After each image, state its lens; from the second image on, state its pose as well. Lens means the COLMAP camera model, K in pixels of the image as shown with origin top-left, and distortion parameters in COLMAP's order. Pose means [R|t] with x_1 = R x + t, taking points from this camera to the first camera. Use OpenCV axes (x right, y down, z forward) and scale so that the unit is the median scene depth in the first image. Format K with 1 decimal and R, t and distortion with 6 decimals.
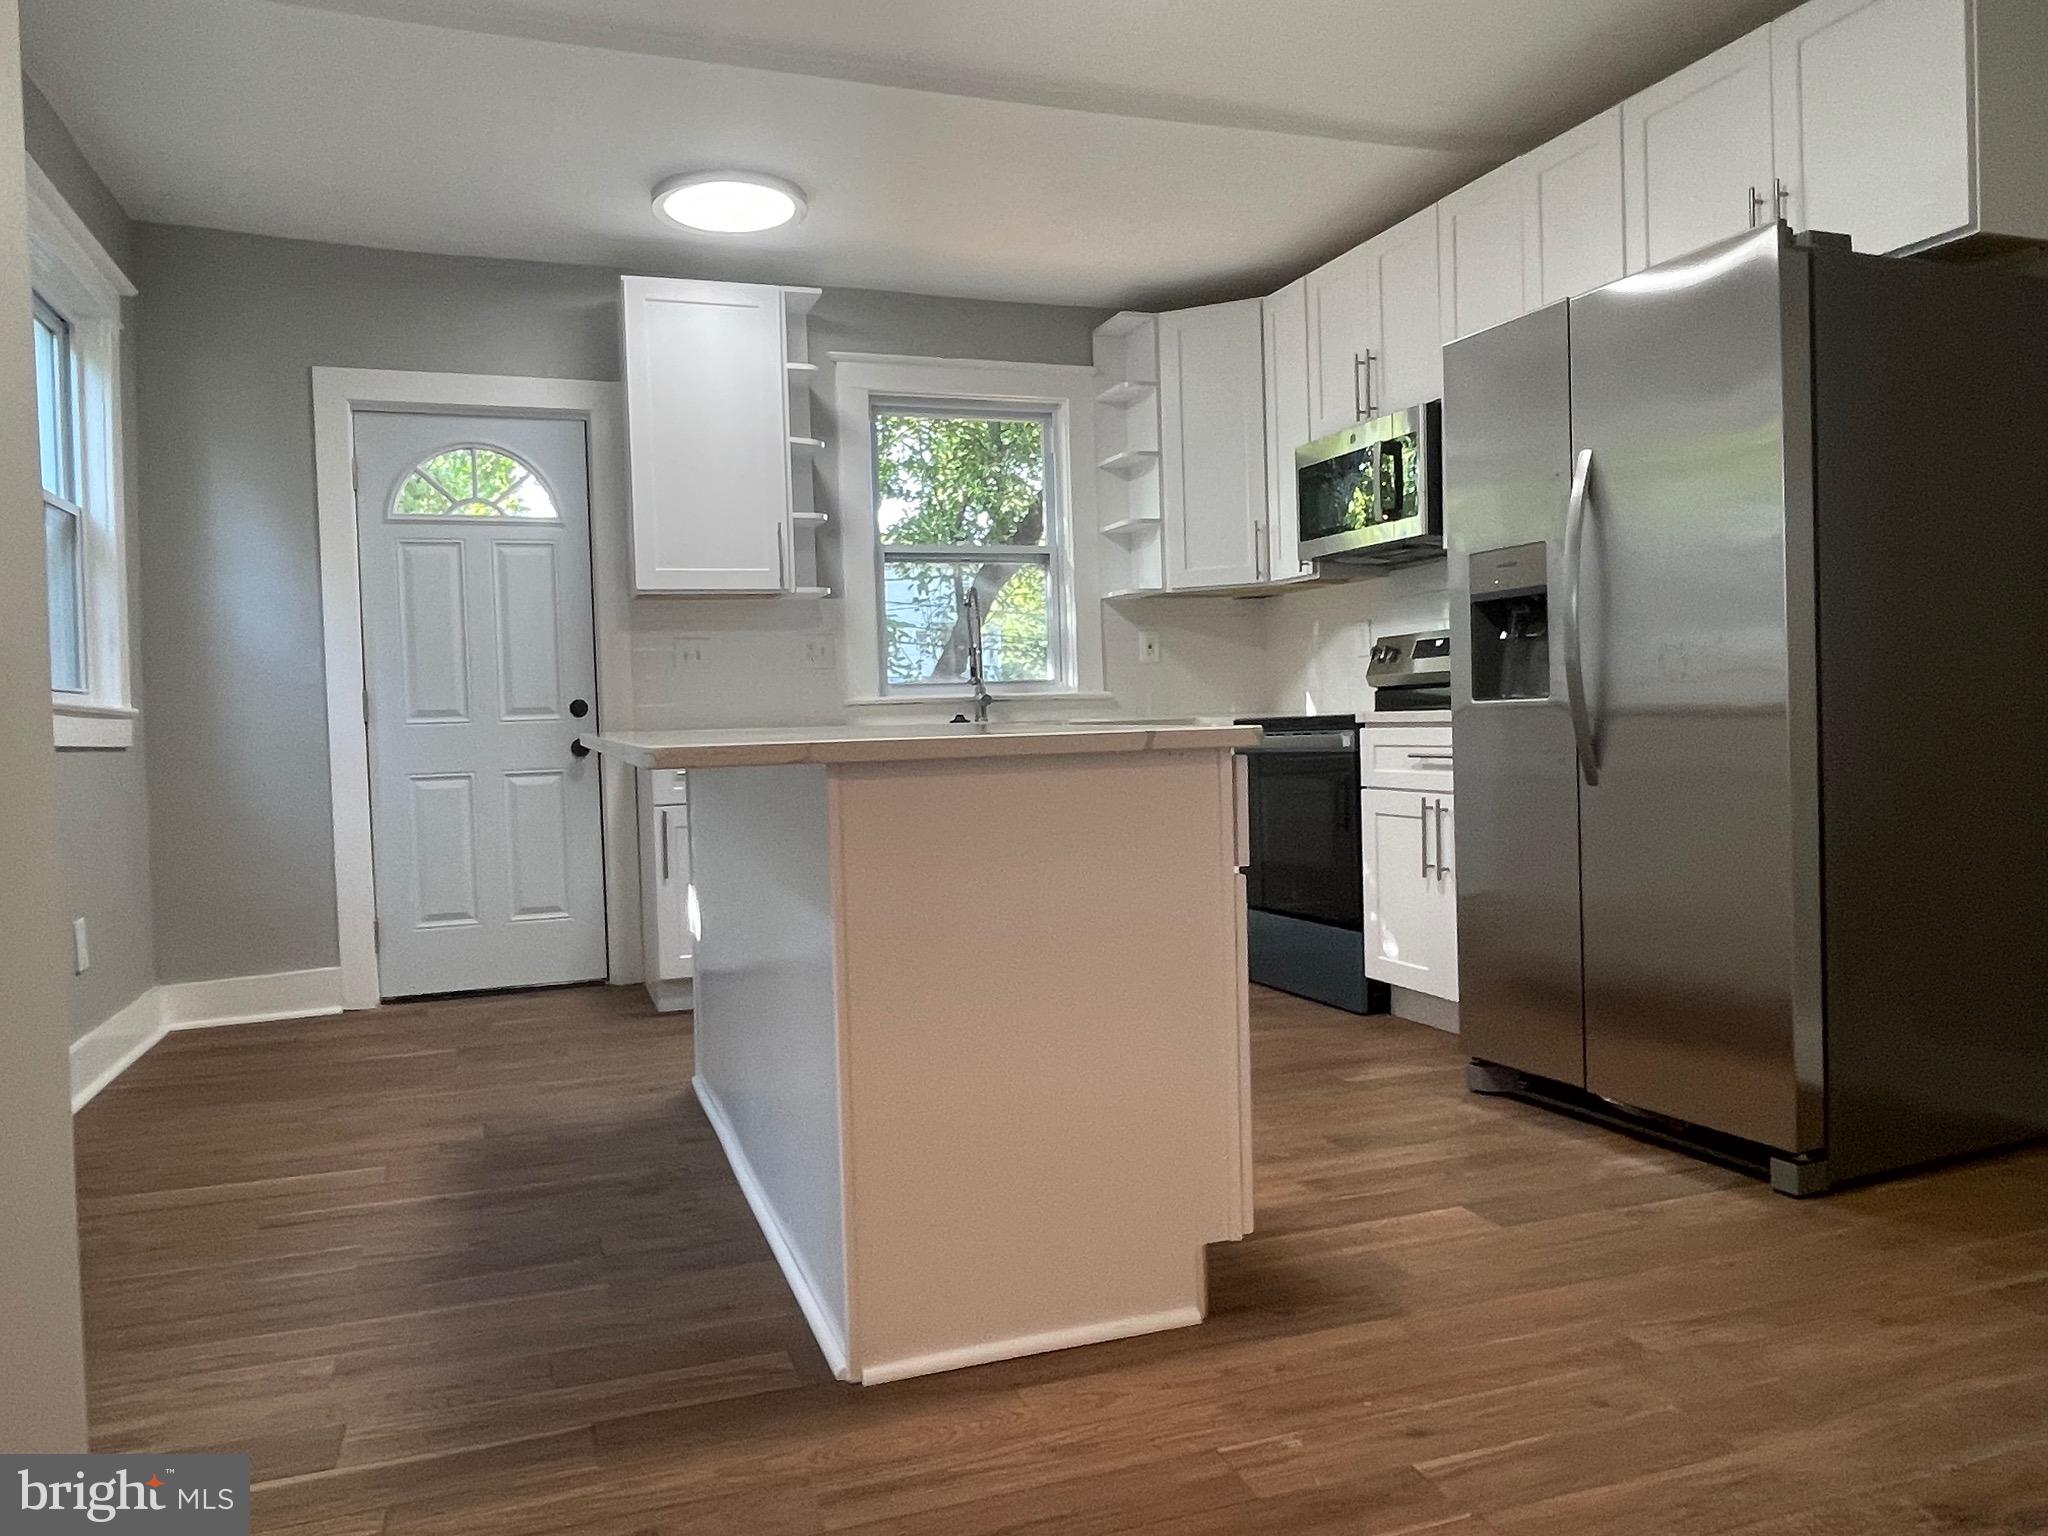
lens RADIAL K [[1449.5, 0, 1016.0], [0, 1449.5, 765.1], [0, 0, 1]] dist [-0.003558, 0.007948]
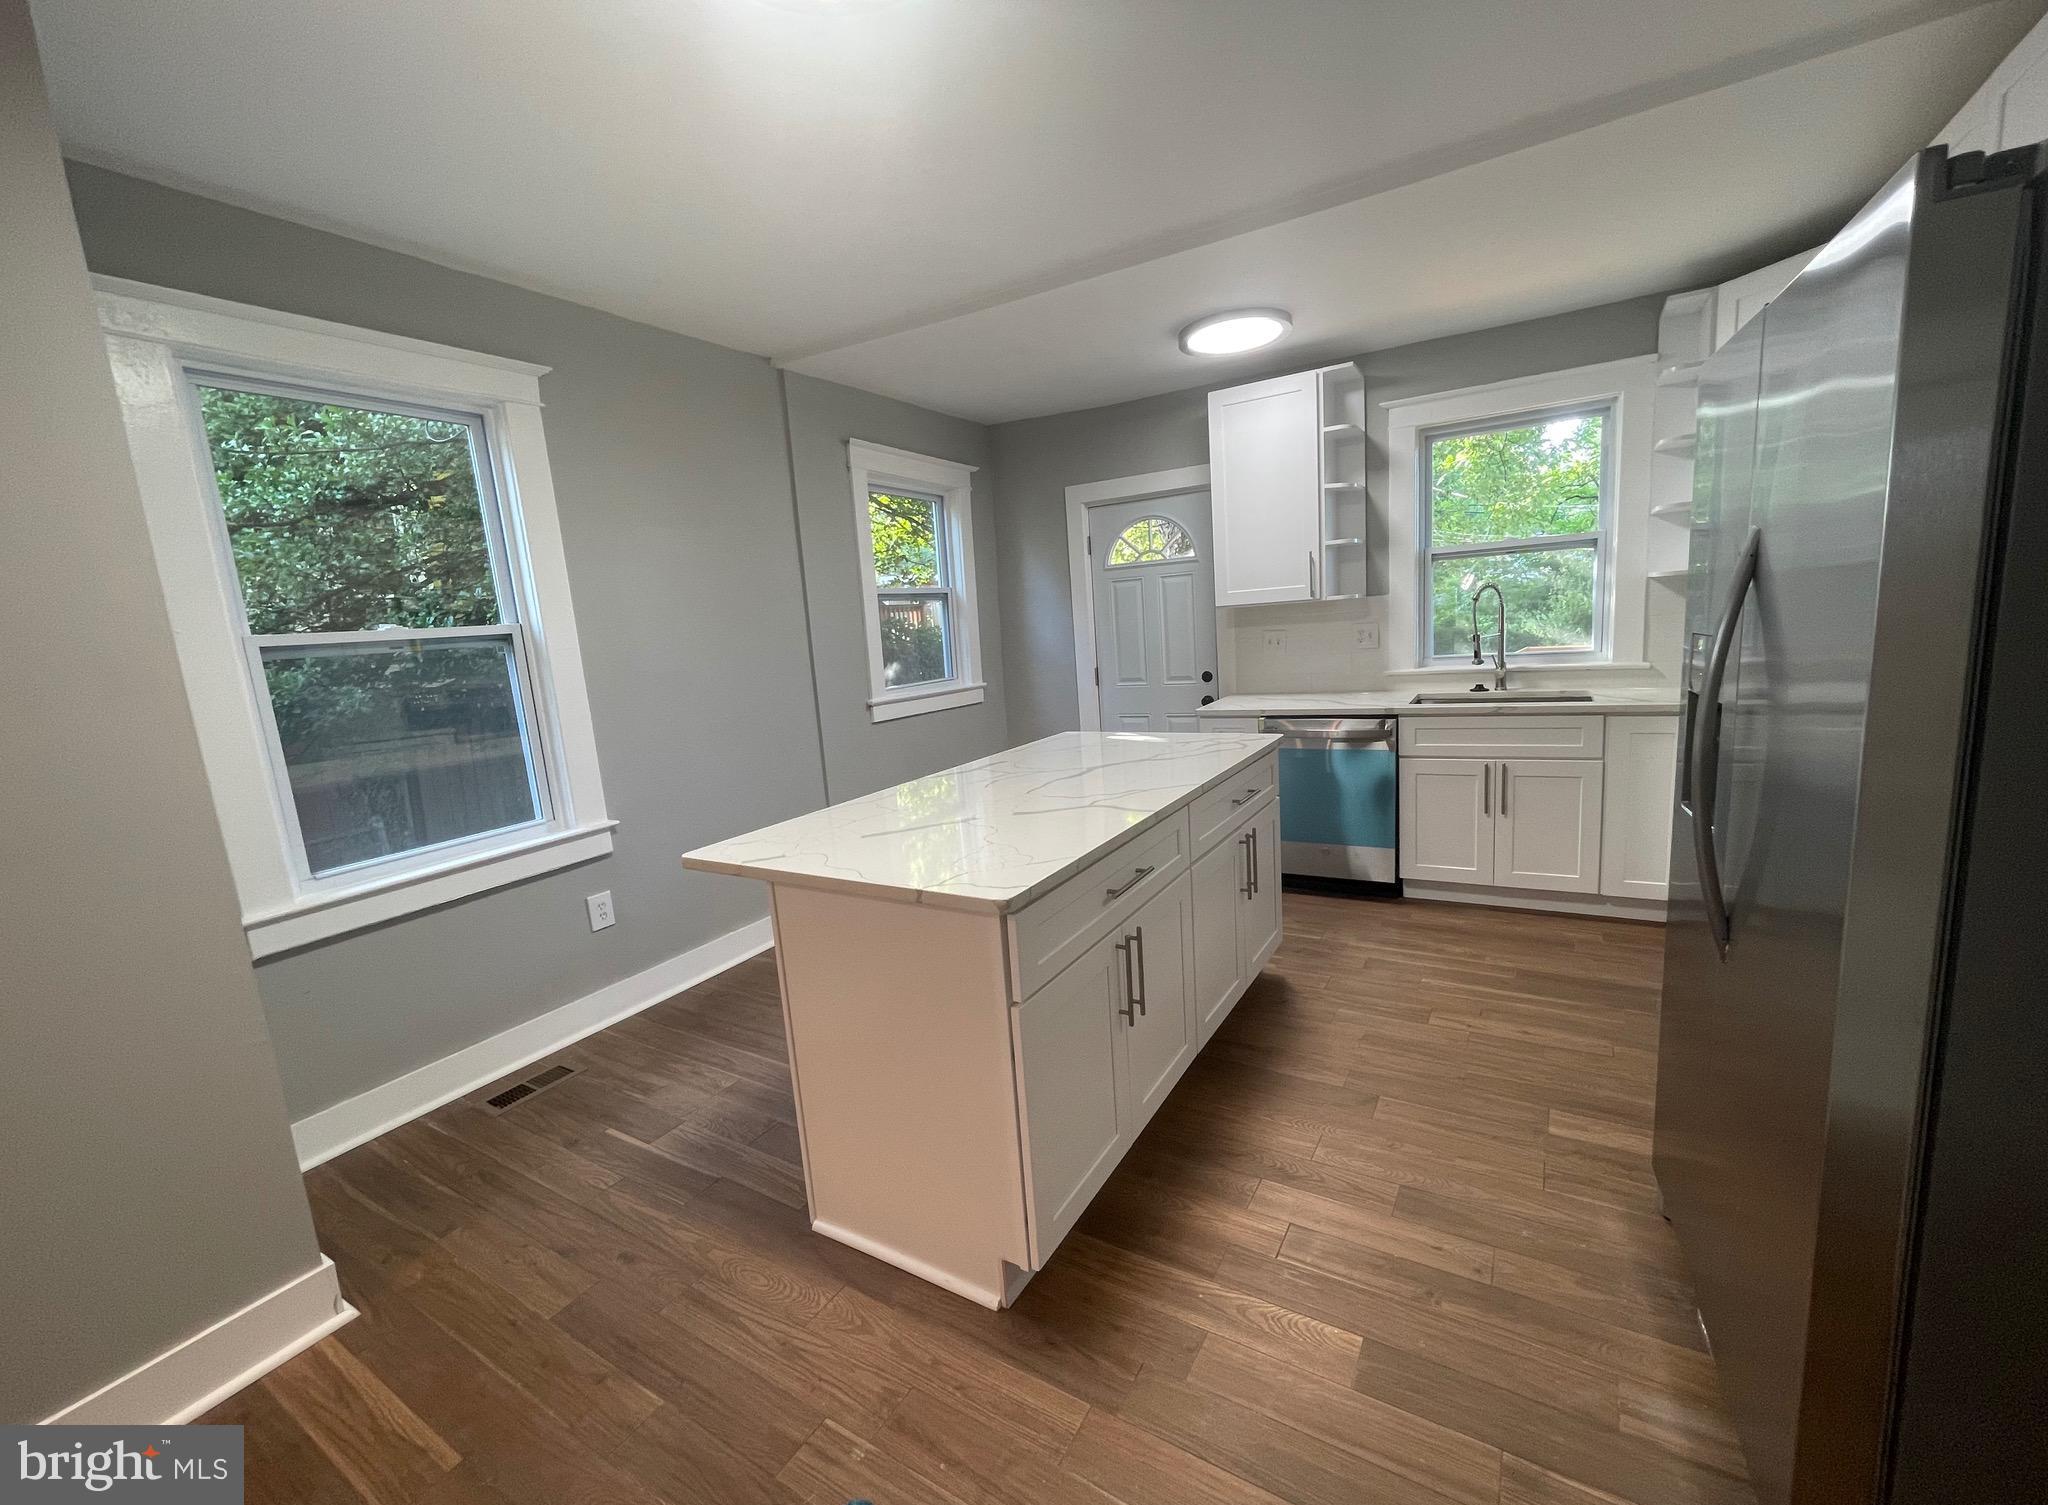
lens RADIAL K [[837.0, 0, 1021.5], [0, 837.0, 763.5], [0, 0, 1]] dist [-0.001370, -0.000296]
pose [[0.632128, 0.113880, -0.766450, 0.344763], [0.025012, 0.985627, 0.167074, -0.124471], [0.774461, -0.124782, 0.620194, 0.303502]]
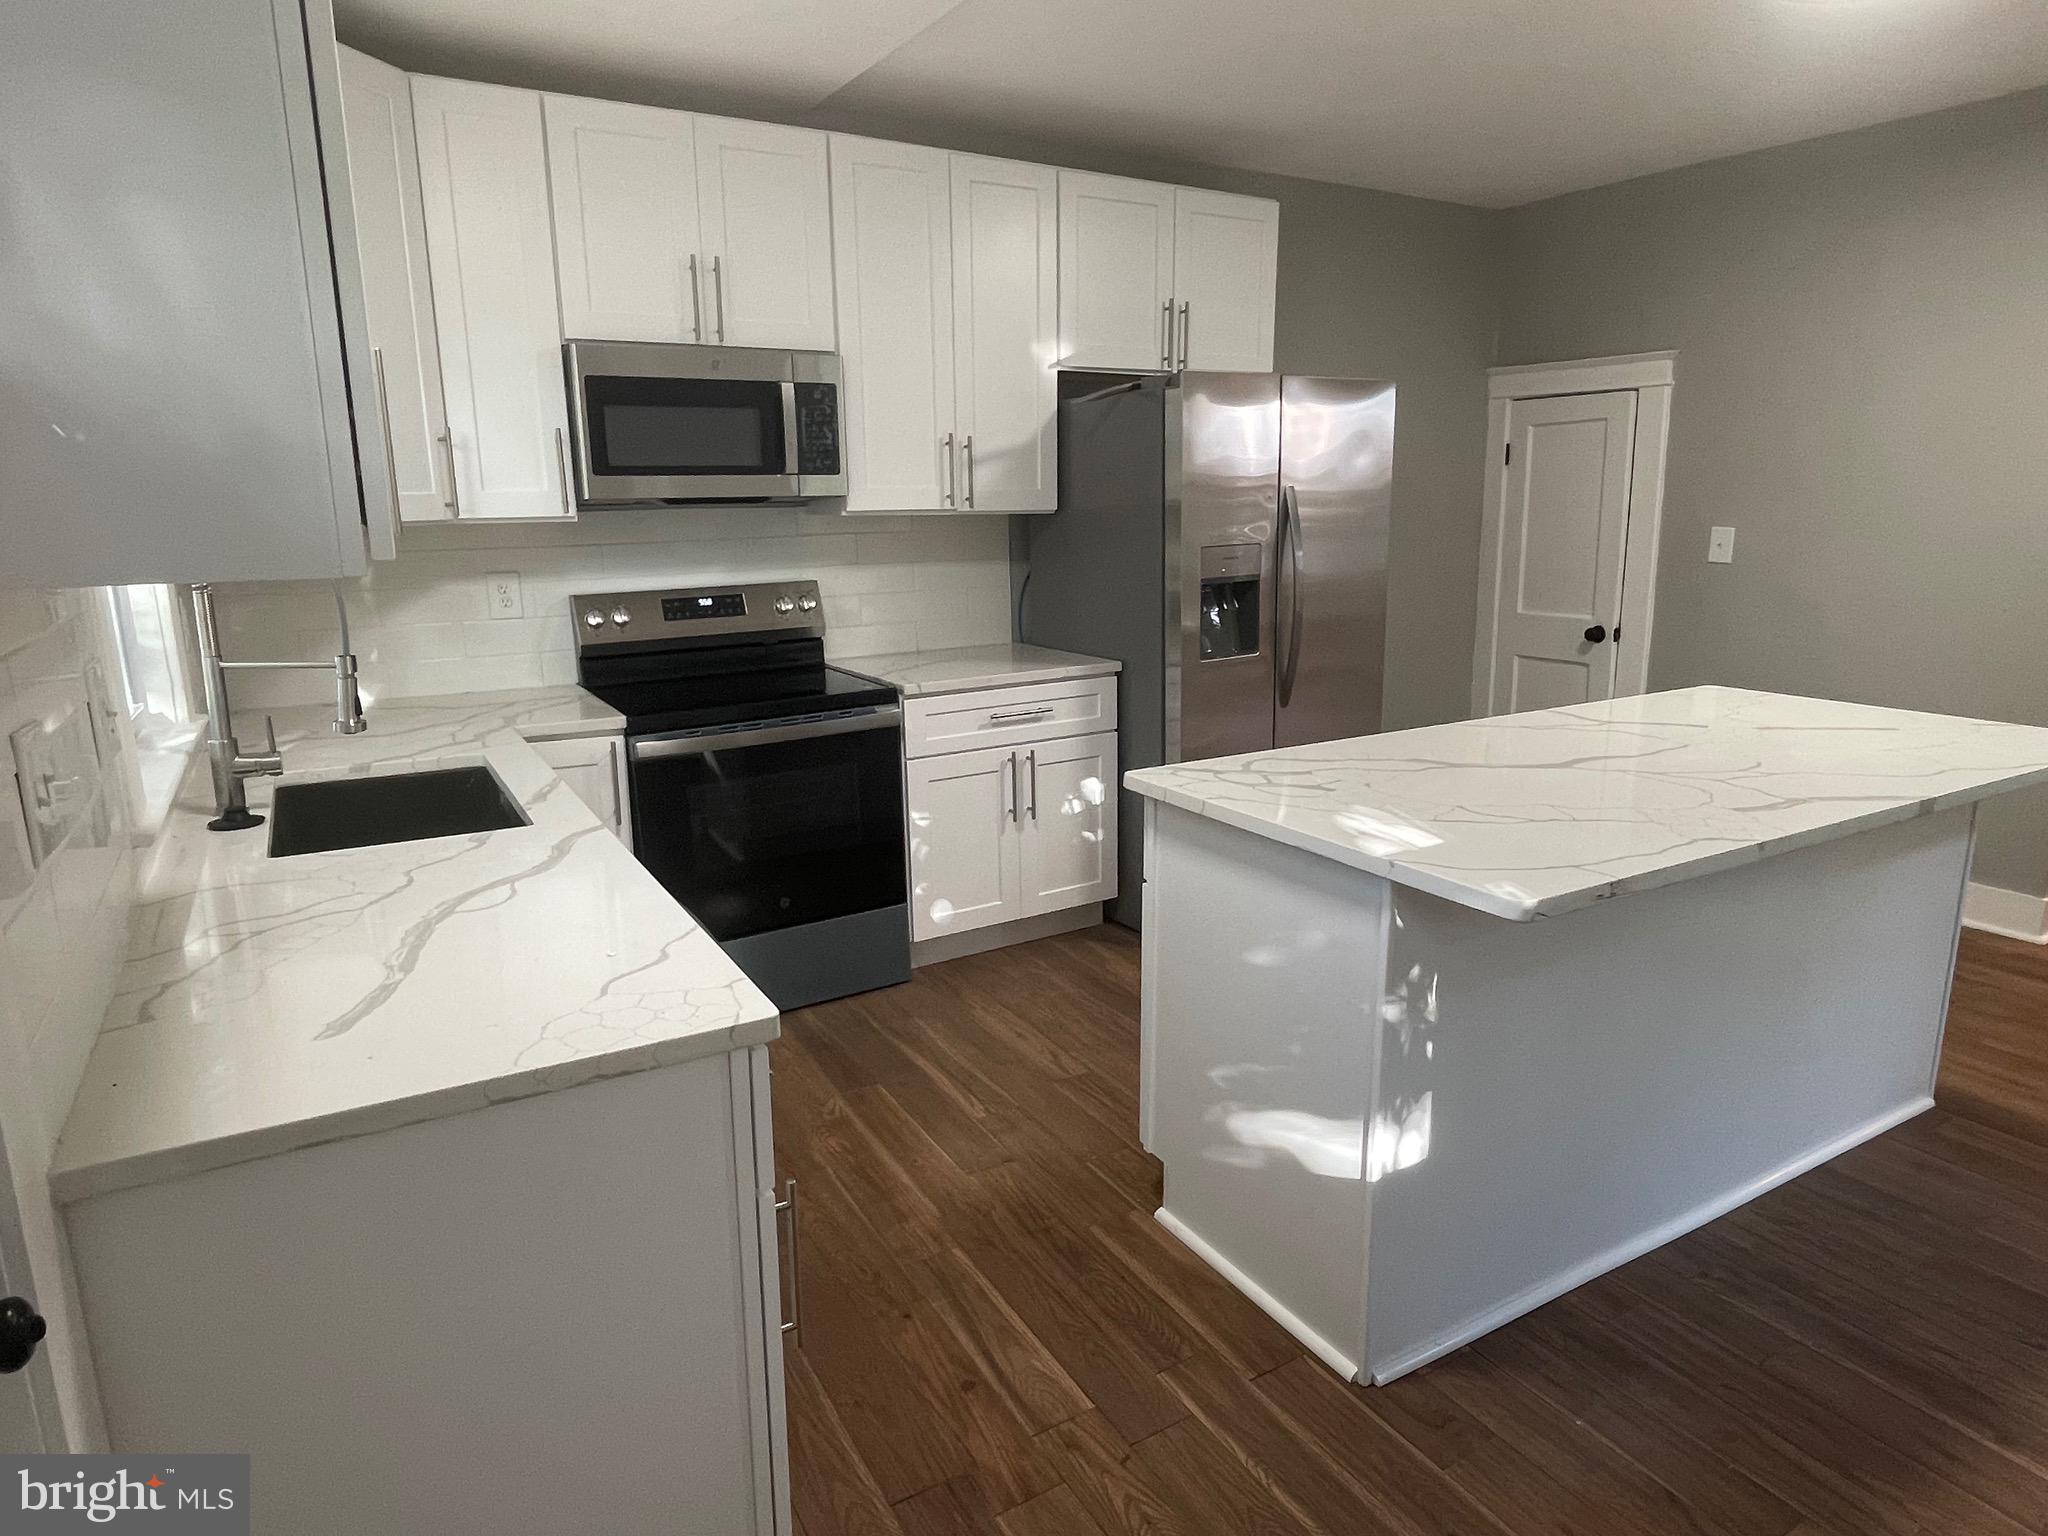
lens RADIAL K [[1226.0, 0, 1015.0], [0, 1226.0, 766.4], [0, 0, 1]] dist [-0.002687, 0.000587]
pose [[-0.184685, -0.183774, 0.965463, -0.567585], [0.058101, 0.978602, 0.197390, -0.137770], [-0.981079, 0.092550, -0.170055, 1.050382]]
